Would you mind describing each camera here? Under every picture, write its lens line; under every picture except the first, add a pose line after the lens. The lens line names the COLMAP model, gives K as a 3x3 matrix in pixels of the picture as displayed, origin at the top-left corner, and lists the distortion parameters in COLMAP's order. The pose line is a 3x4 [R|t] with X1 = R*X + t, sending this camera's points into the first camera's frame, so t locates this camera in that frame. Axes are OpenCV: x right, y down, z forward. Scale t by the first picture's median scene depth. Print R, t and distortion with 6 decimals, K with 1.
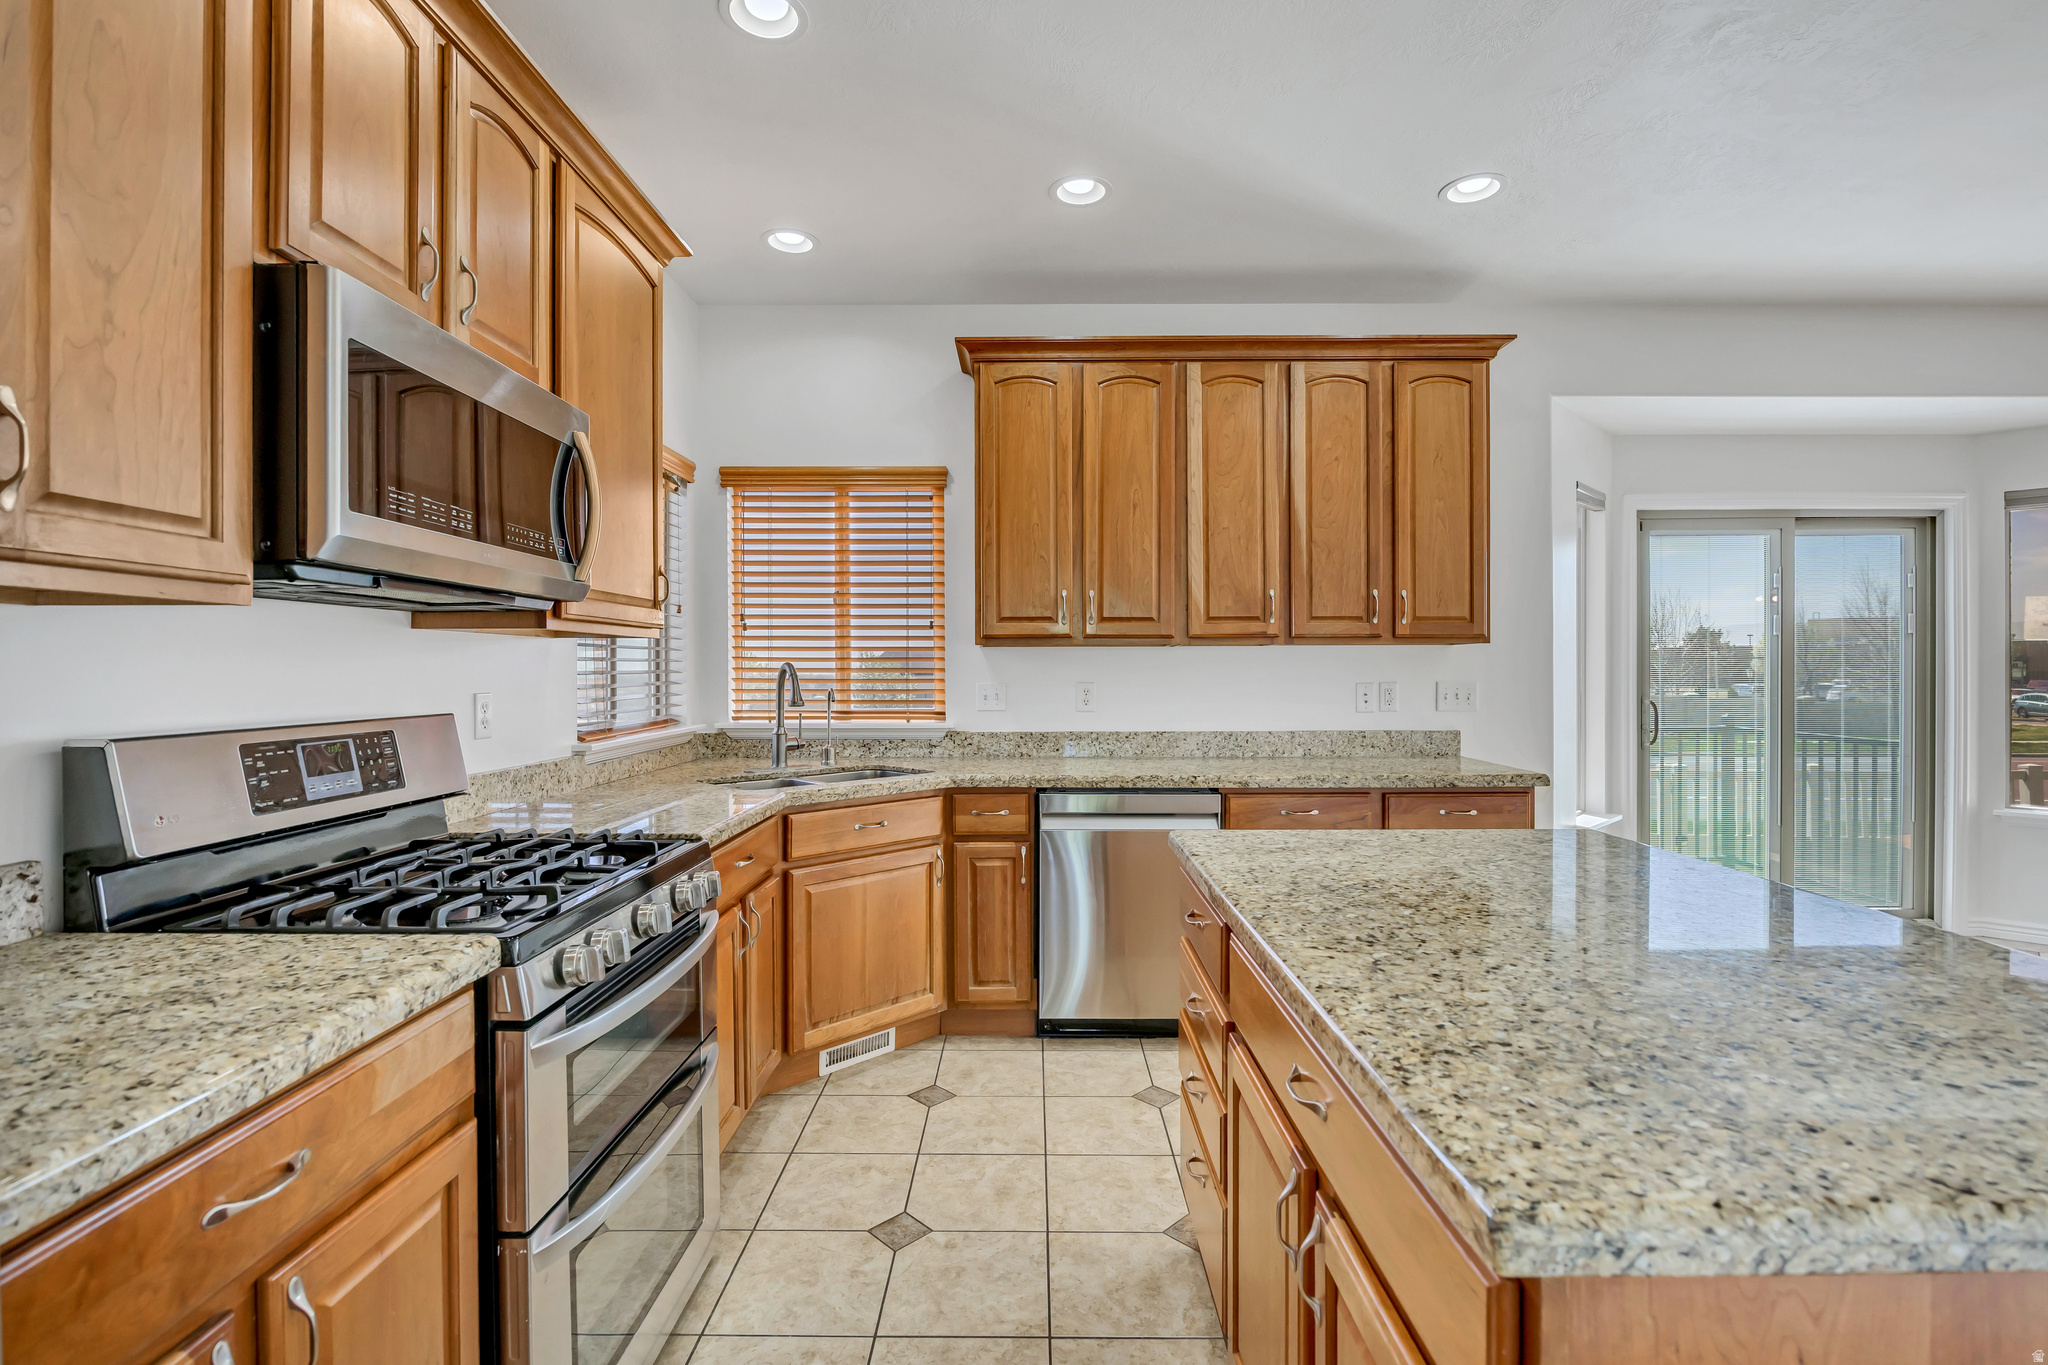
lens RADIAL K [[928.9, 0, 1030.3], [0, 928.9, 674.9], [0, 0, 1]] dist [-0.013801, 0.000736]
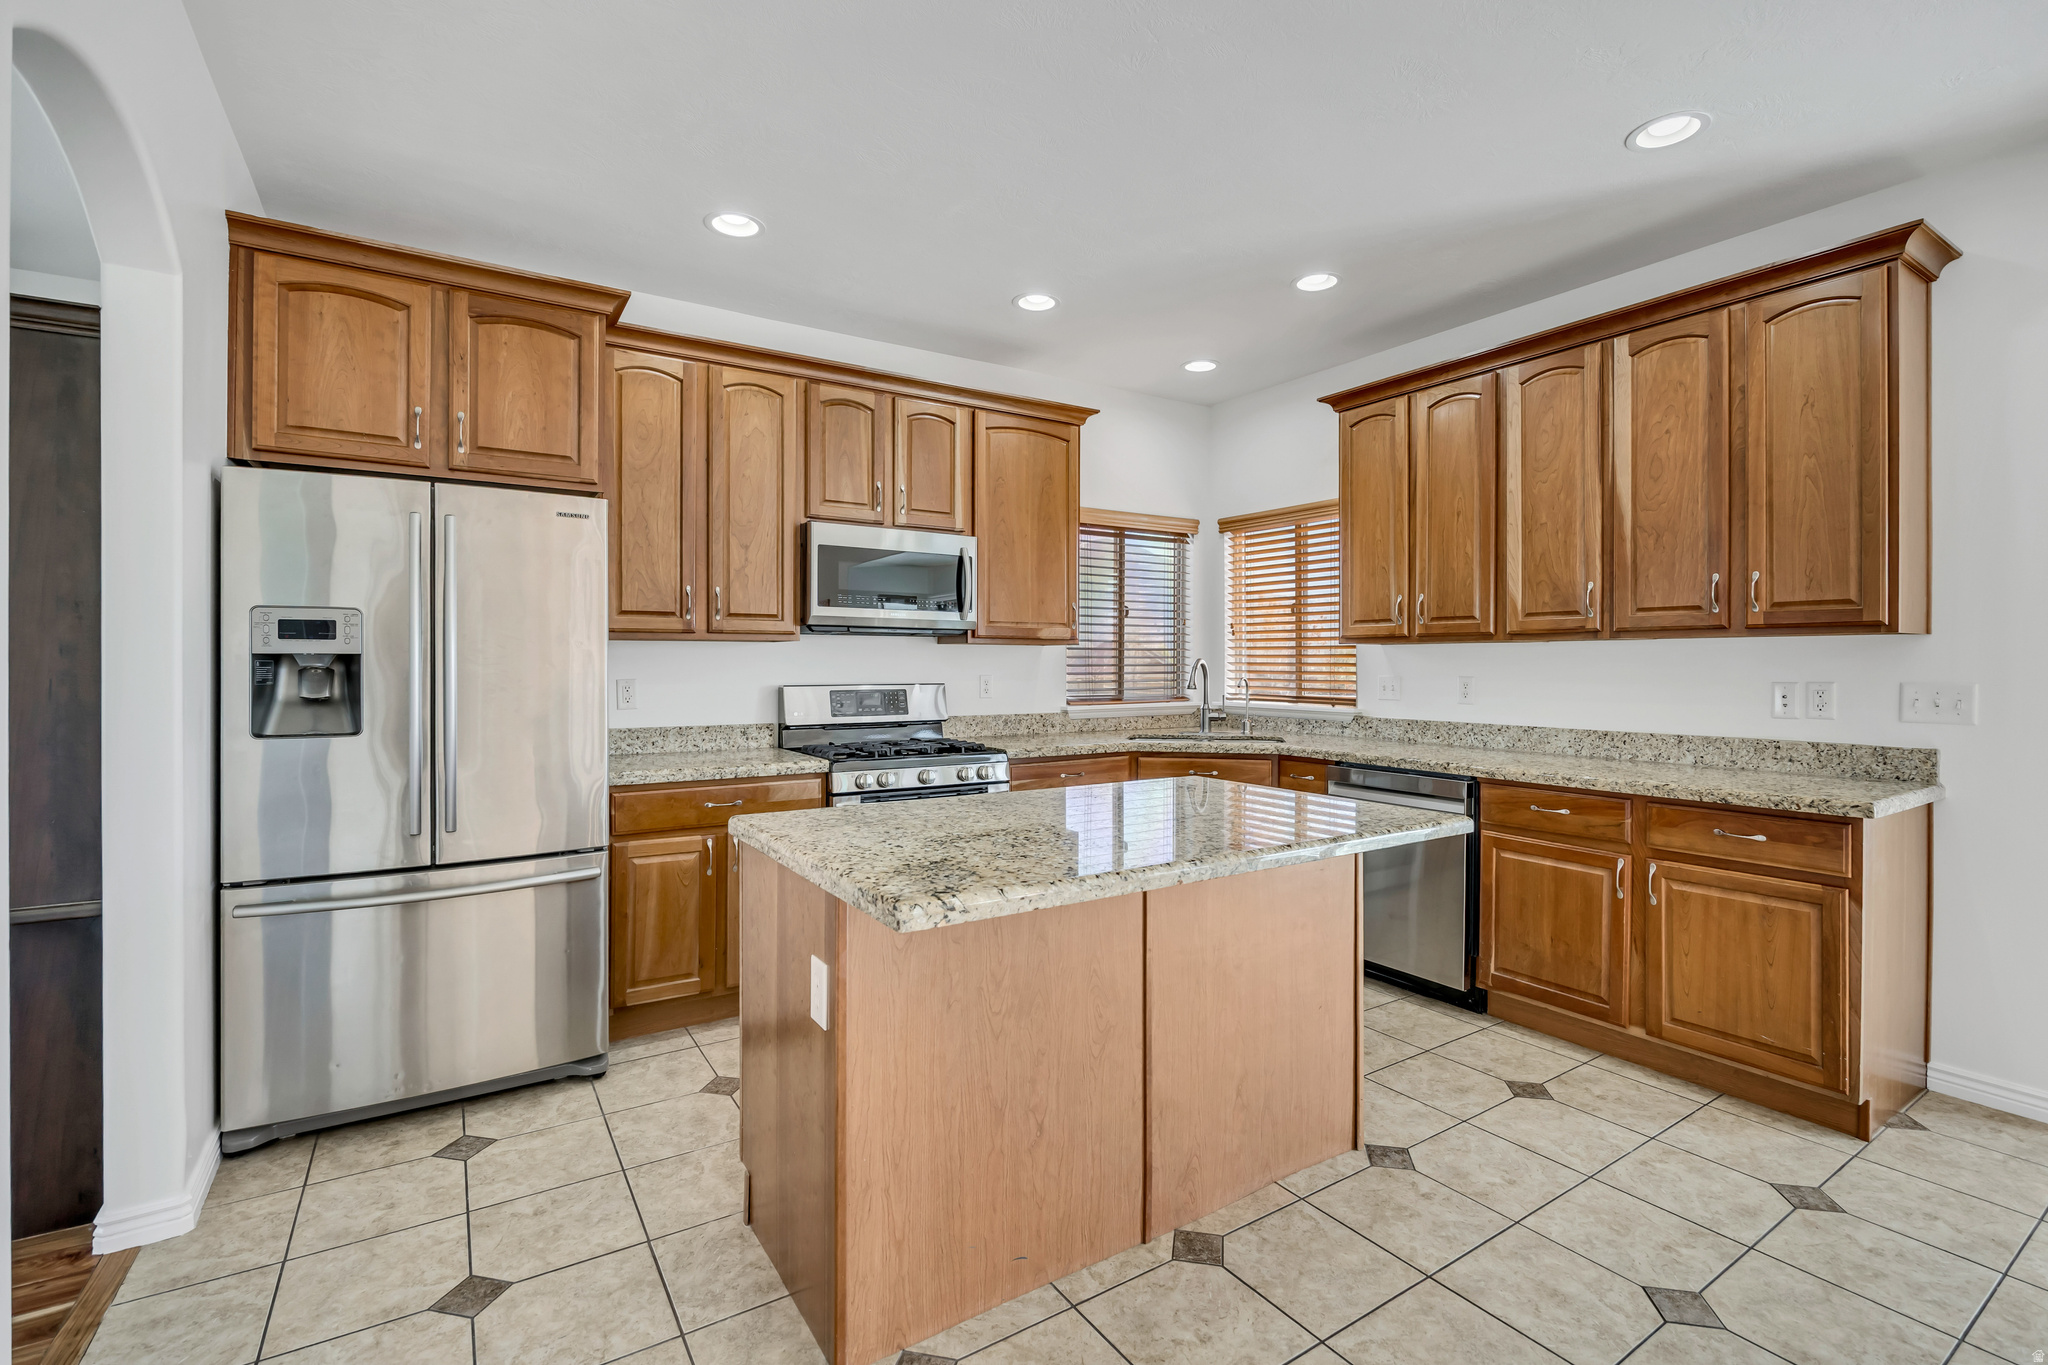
lens RADIAL K [[928.9, 0, 1030.7], [0, 928.9, 665.4], [0, 0, 1]] dist [-0.013801, 0.000736]
pose [[0.552184, 0.005403, -0.833705, 0.735544], [-0.007480, 0.999971, 0.001526, -0.003004], [0.833689, 0.005393, 0.552209, -0.007798]]
